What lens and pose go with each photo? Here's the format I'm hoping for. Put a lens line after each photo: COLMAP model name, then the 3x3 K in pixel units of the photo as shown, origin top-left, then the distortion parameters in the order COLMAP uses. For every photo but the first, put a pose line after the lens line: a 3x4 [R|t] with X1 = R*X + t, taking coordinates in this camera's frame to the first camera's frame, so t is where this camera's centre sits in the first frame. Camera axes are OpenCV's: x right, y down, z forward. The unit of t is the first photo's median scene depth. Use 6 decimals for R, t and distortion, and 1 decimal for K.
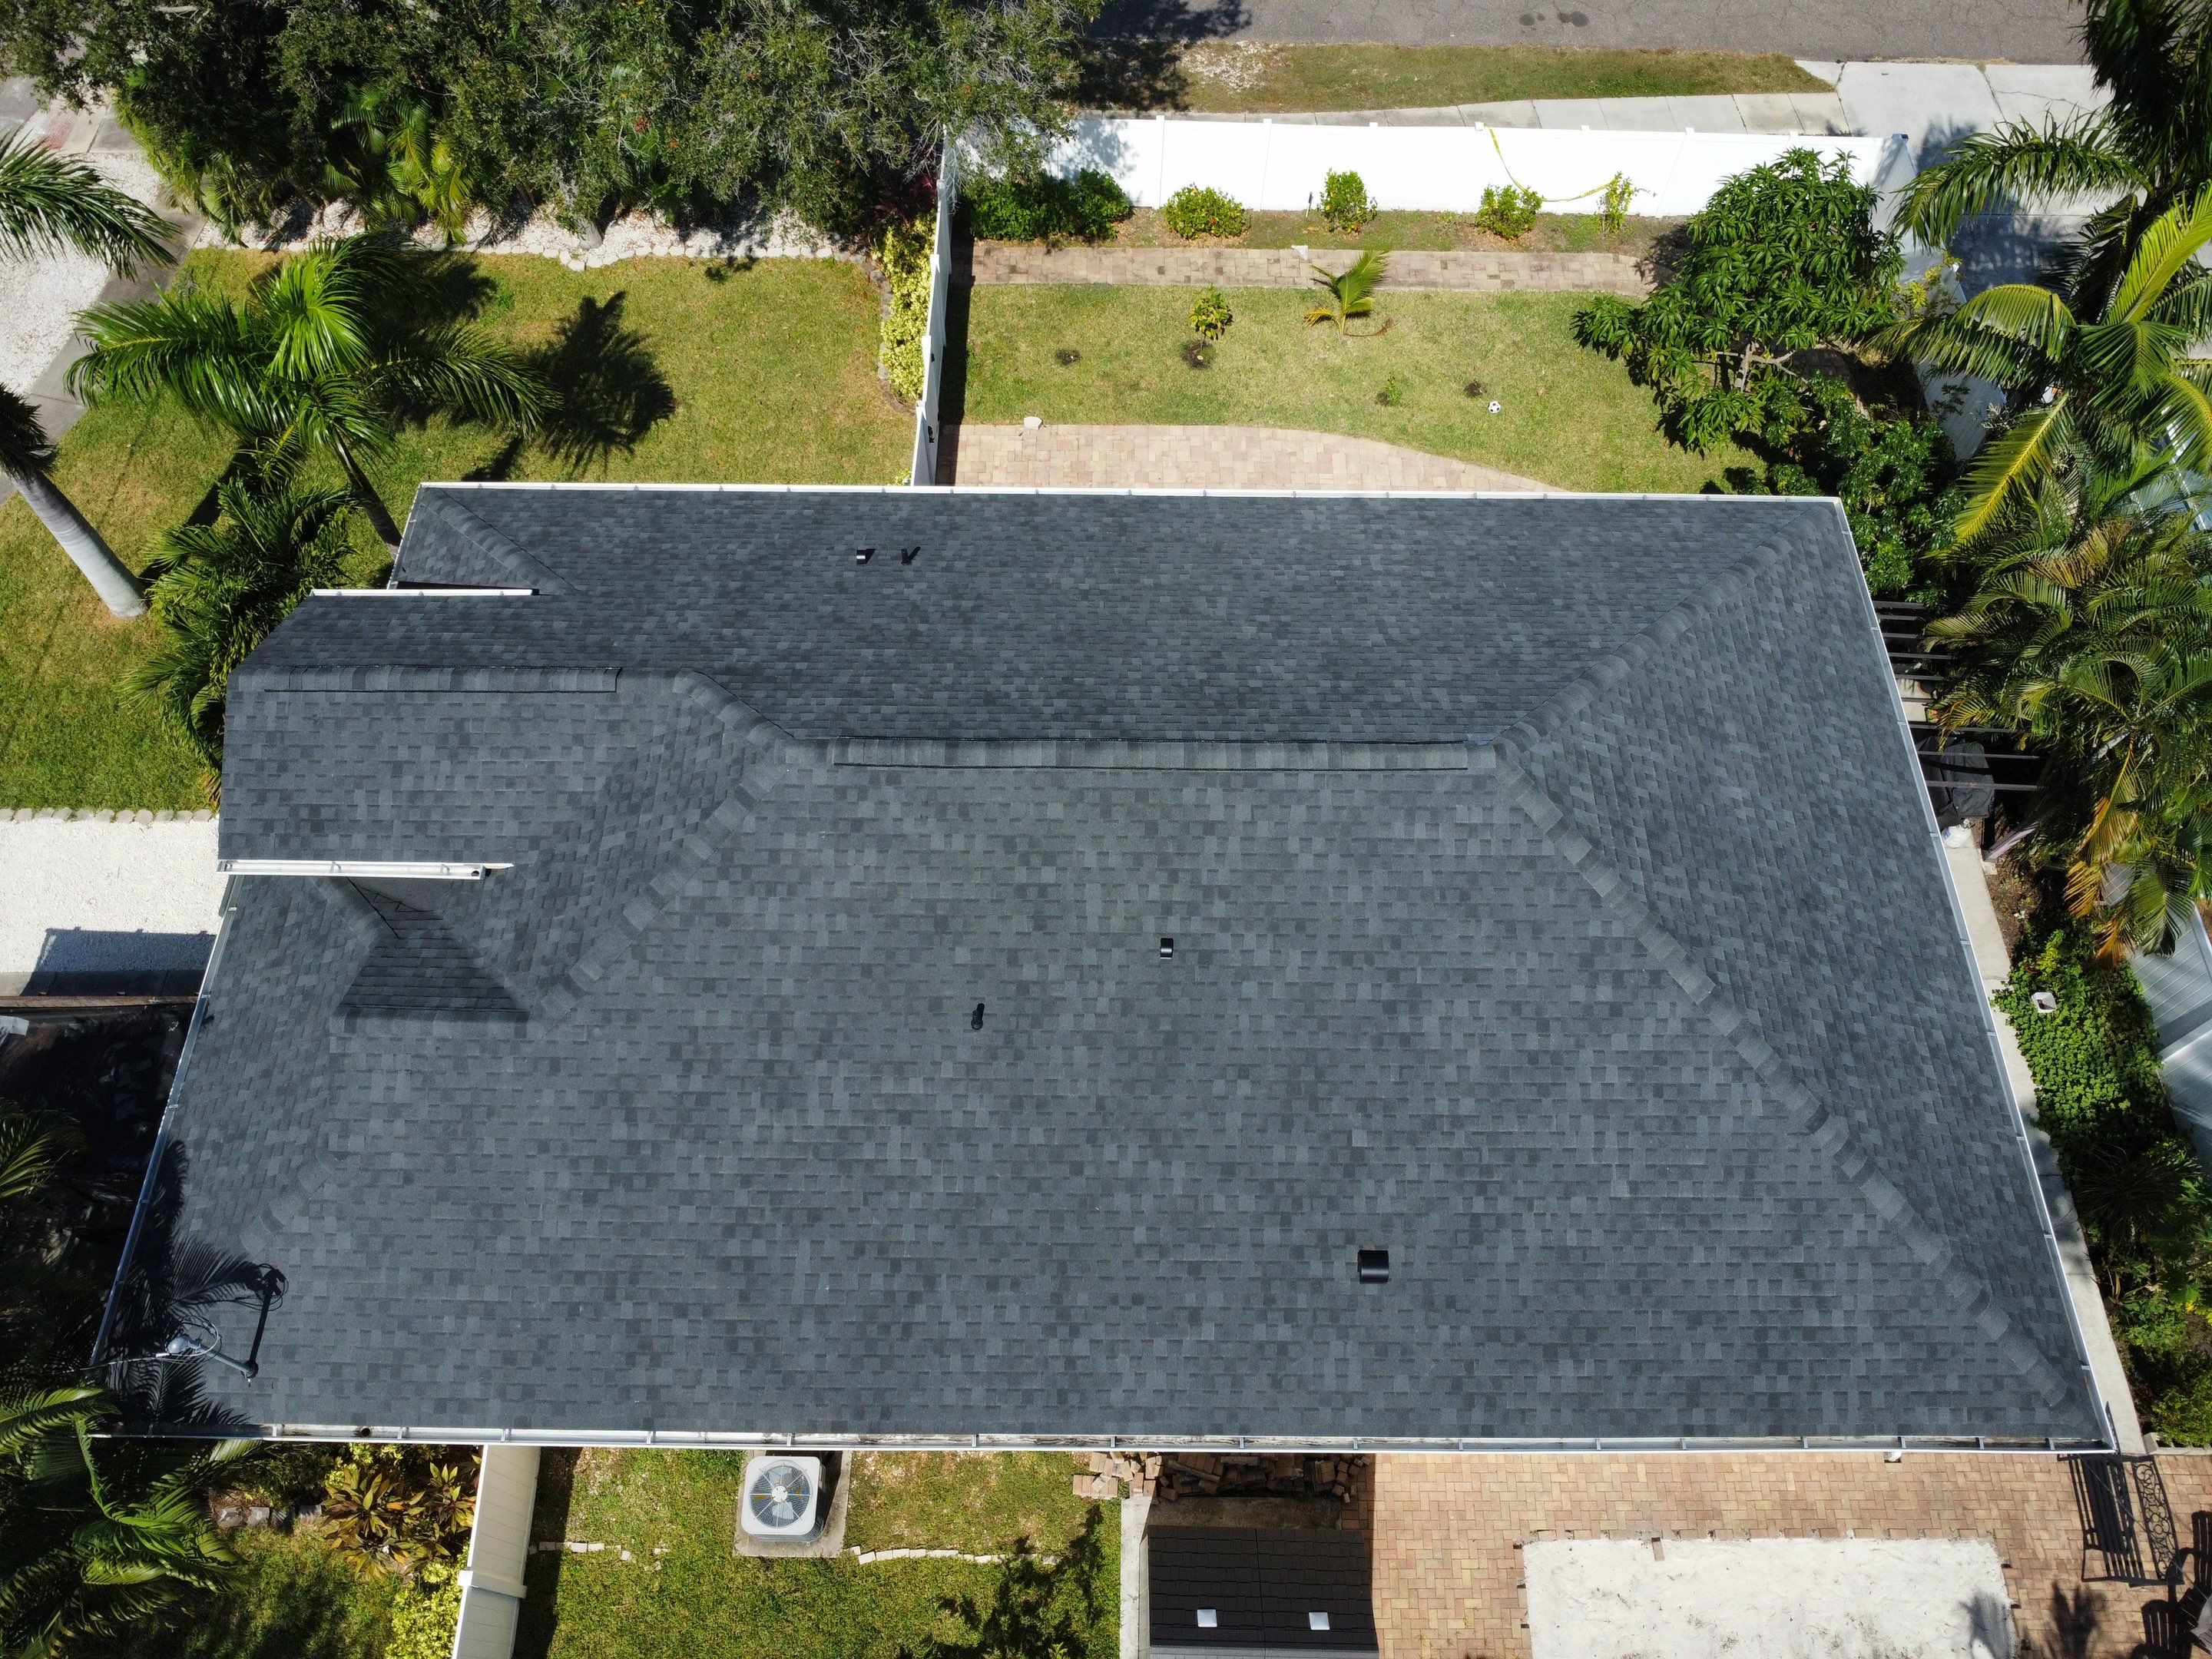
lens RADIAL K [[1601.6, 0, 1094.1], [0, 1601.6, 823.3], [0, 0, 1]] dist [-0.036313, 0.004699]
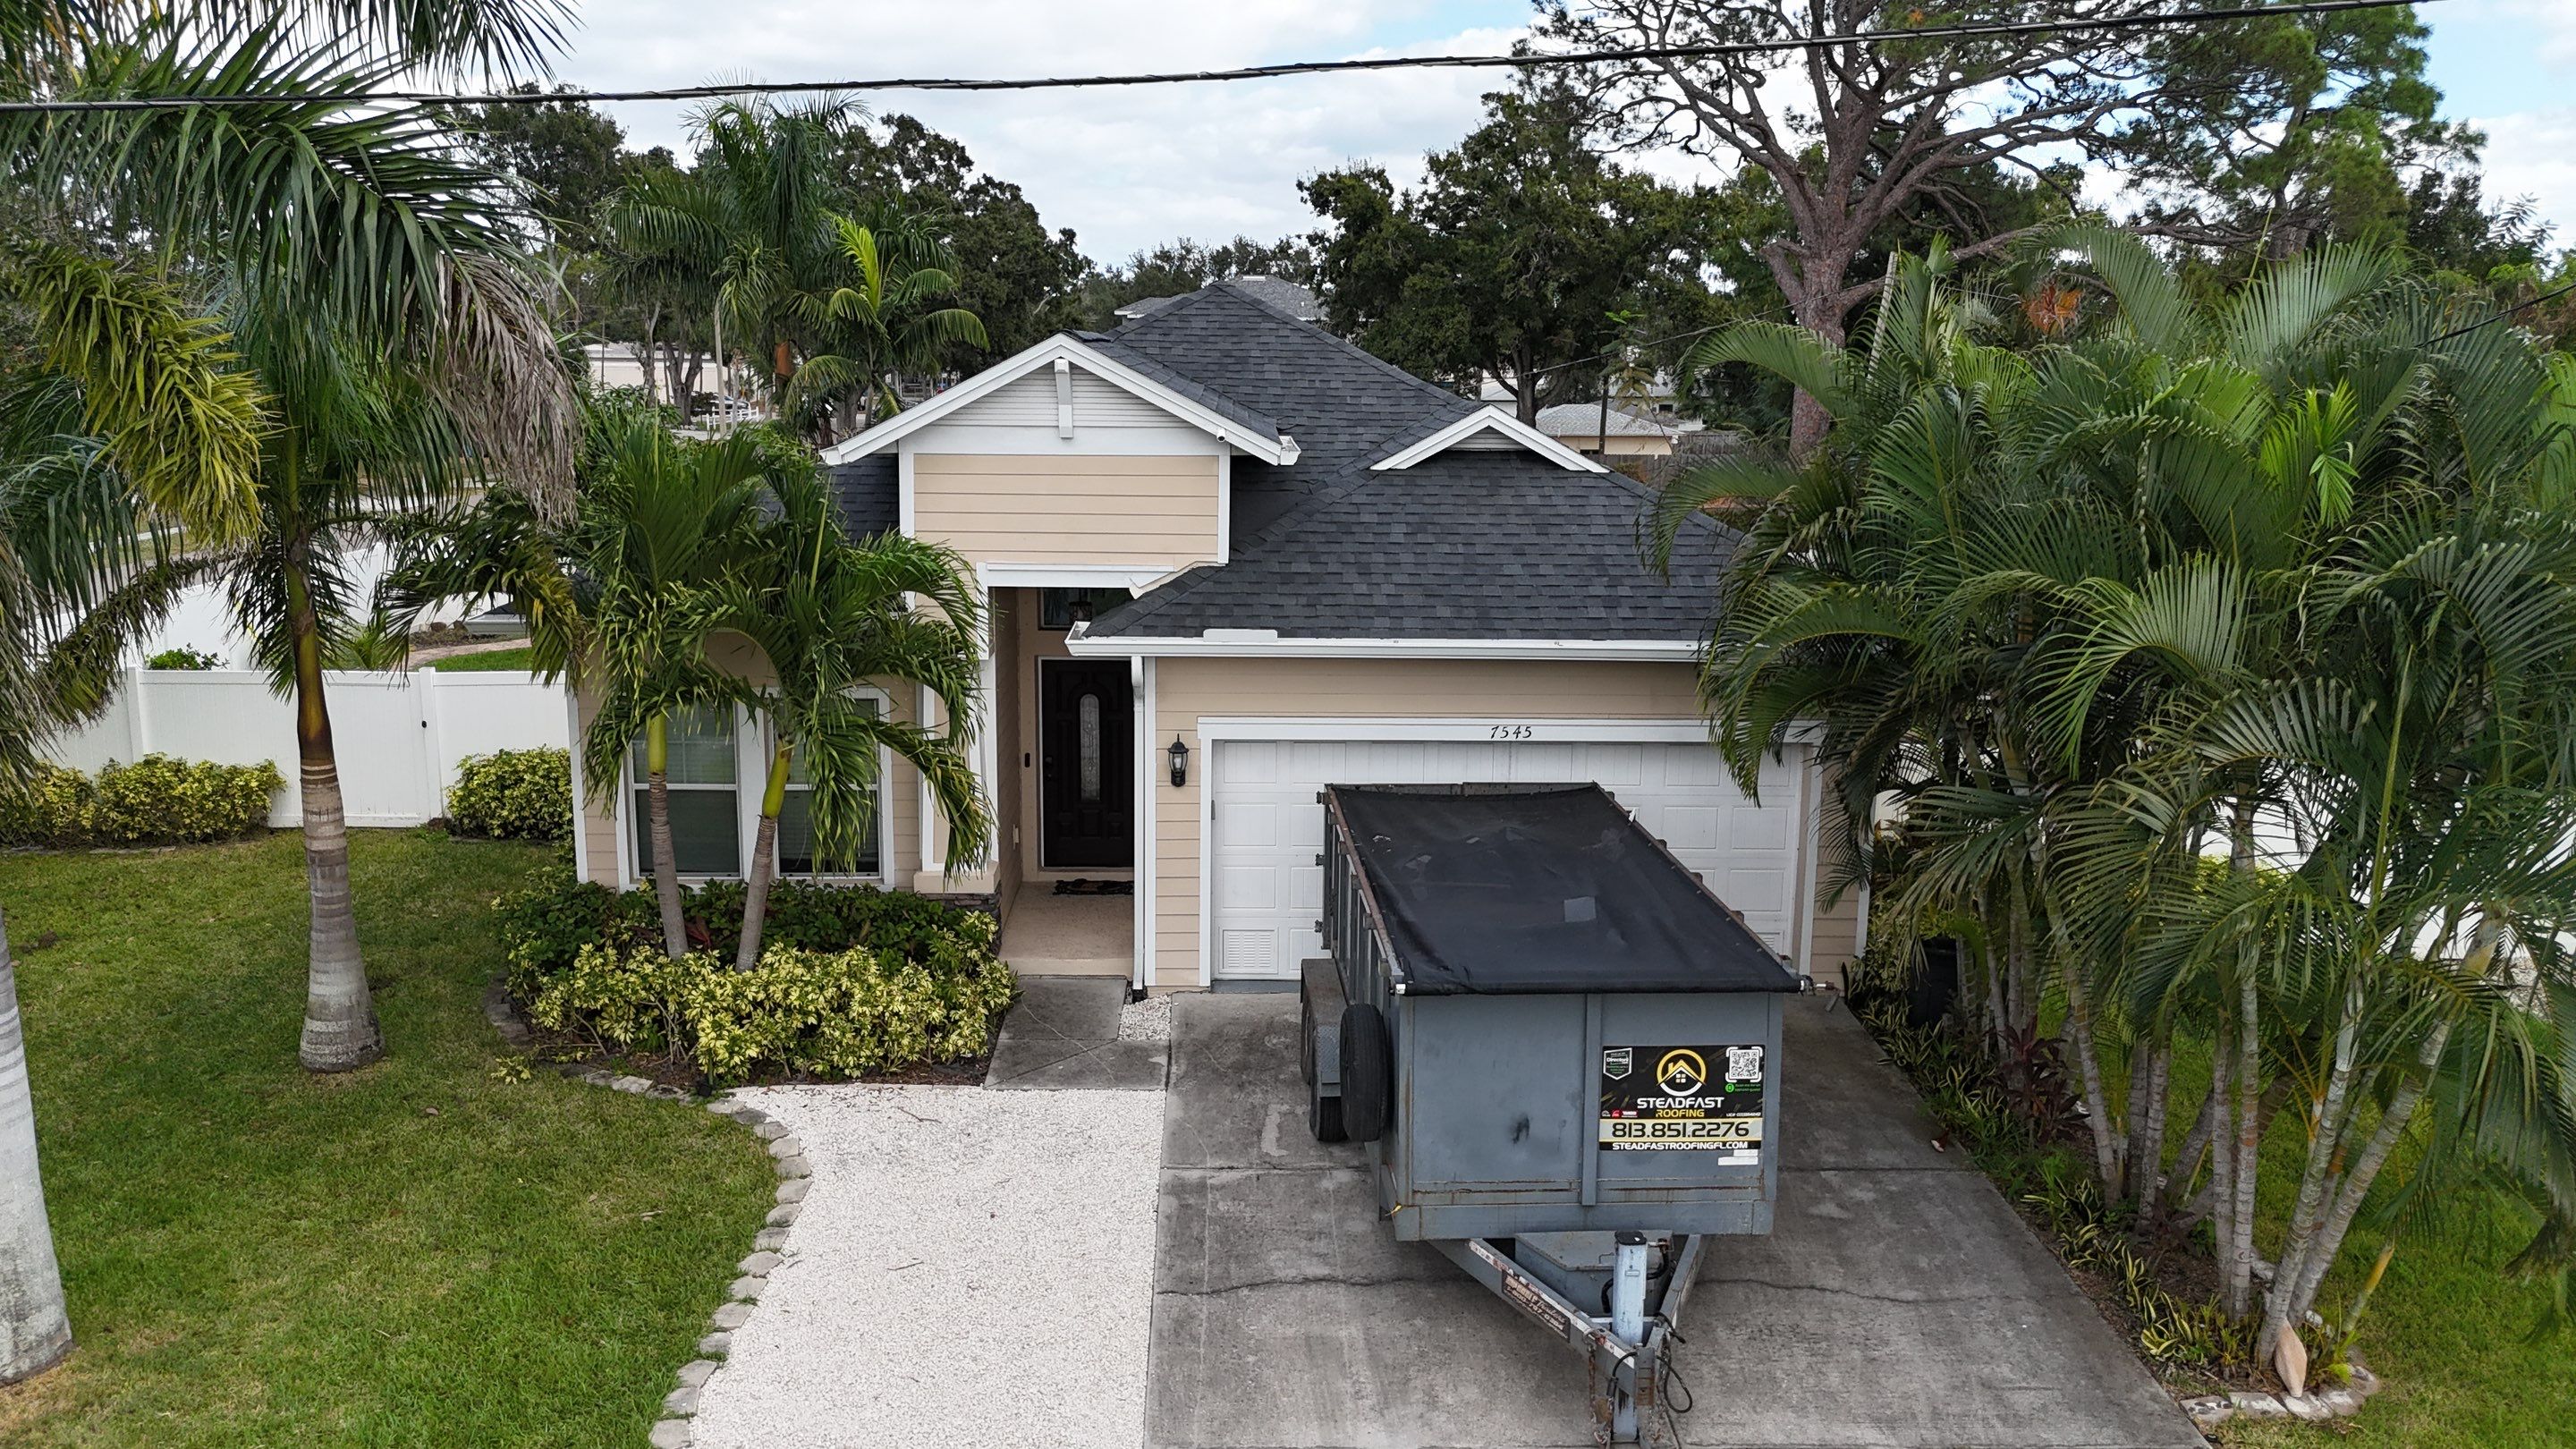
lens RADIAL K [[1895.5, 0, 1284.4], [0, 1895.5, 703.7], [0, 0, 1]] dist [0.073430, -0.078861]
pose [[-0.034981, -0.195415, 0.980097, -1.505310], [0.859856, 0.493925, 0.129170, -0.033133], [-0.509336, 0.847261, 0.150751, 0.991453]]
